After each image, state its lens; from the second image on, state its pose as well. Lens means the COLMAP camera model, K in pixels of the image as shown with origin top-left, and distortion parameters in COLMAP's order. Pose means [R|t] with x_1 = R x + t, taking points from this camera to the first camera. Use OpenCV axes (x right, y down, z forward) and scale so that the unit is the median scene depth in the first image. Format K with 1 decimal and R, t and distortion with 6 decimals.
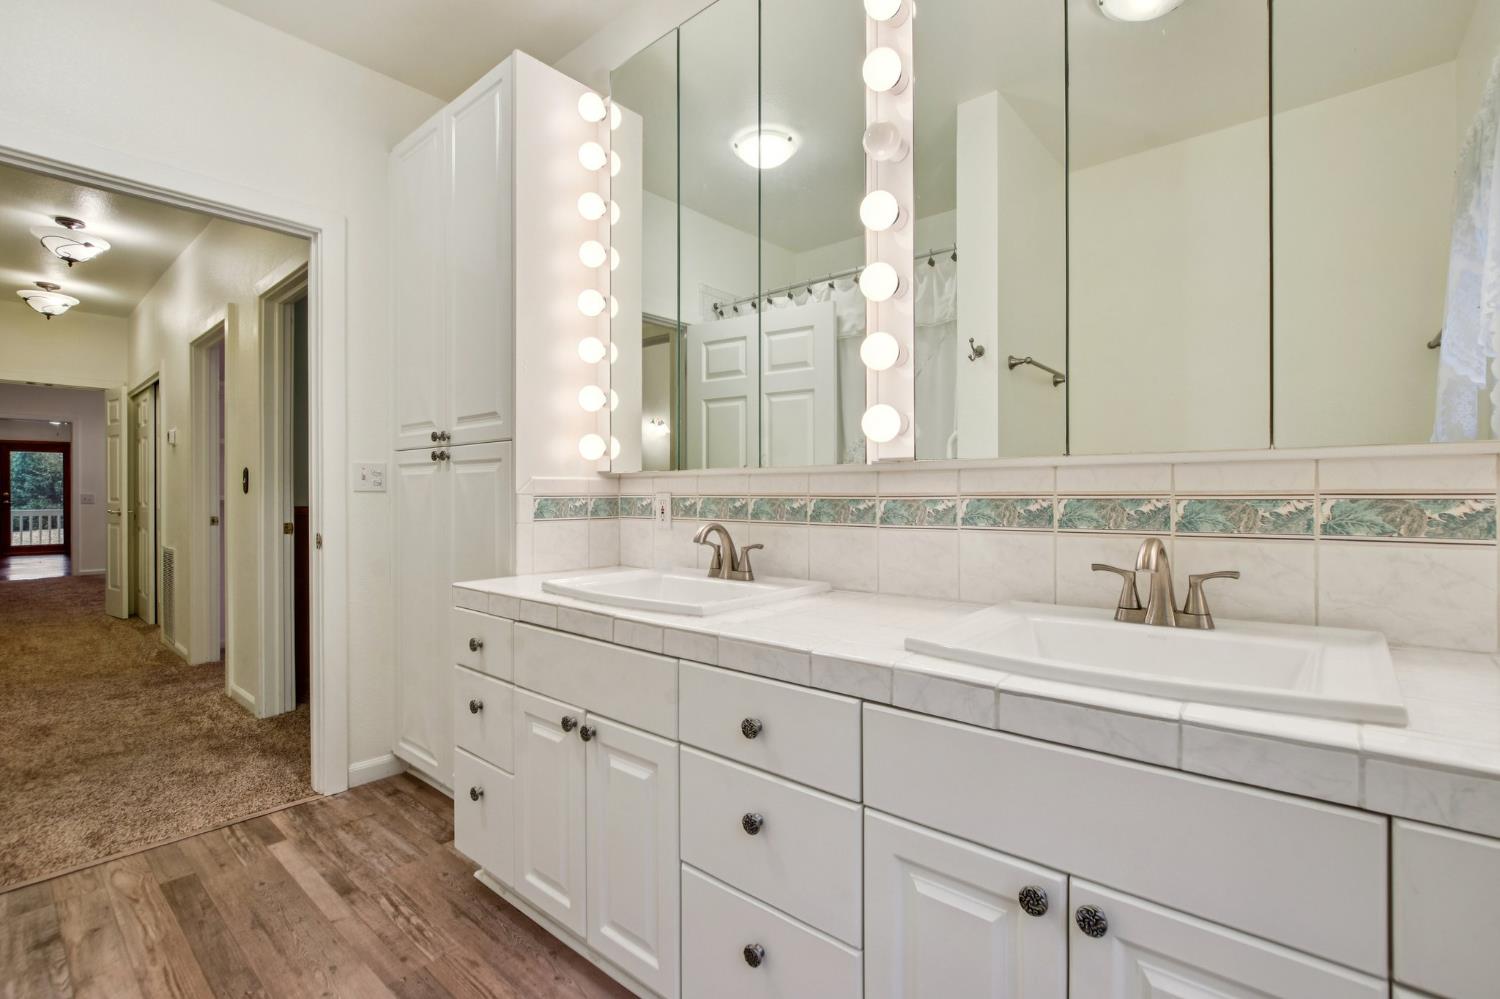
lens RADIAL K [[688.2, 0, 741.2], [0, 688.2, 494.6], [0, 0, 1]] dist [0.002214, 0.002866]
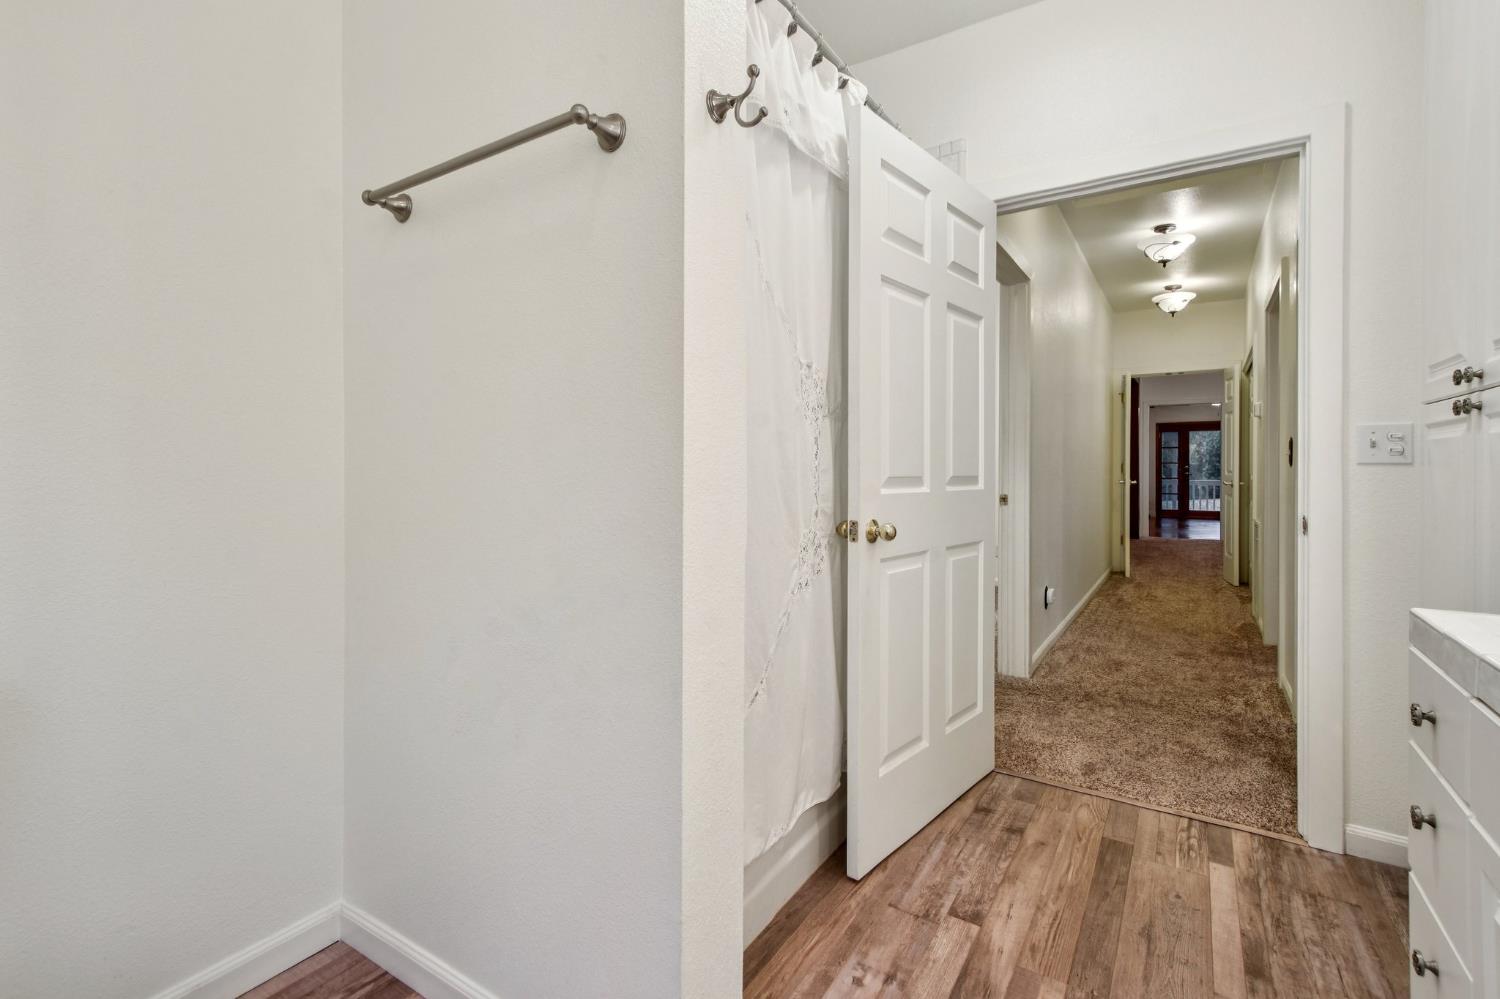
lens RADIAL K [[688.2, 0, 722.4], [0, 688.2, 468.3], [0, 0, 1]] dist [0.002214, 0.002866]
pose [[0.148326, 0.005192, -0.988925, 0.083925], [-0.005206, 0.999976, 0.004469, 0.001028], [0.988925, 0.004485, 0.148350, 0.208322]]
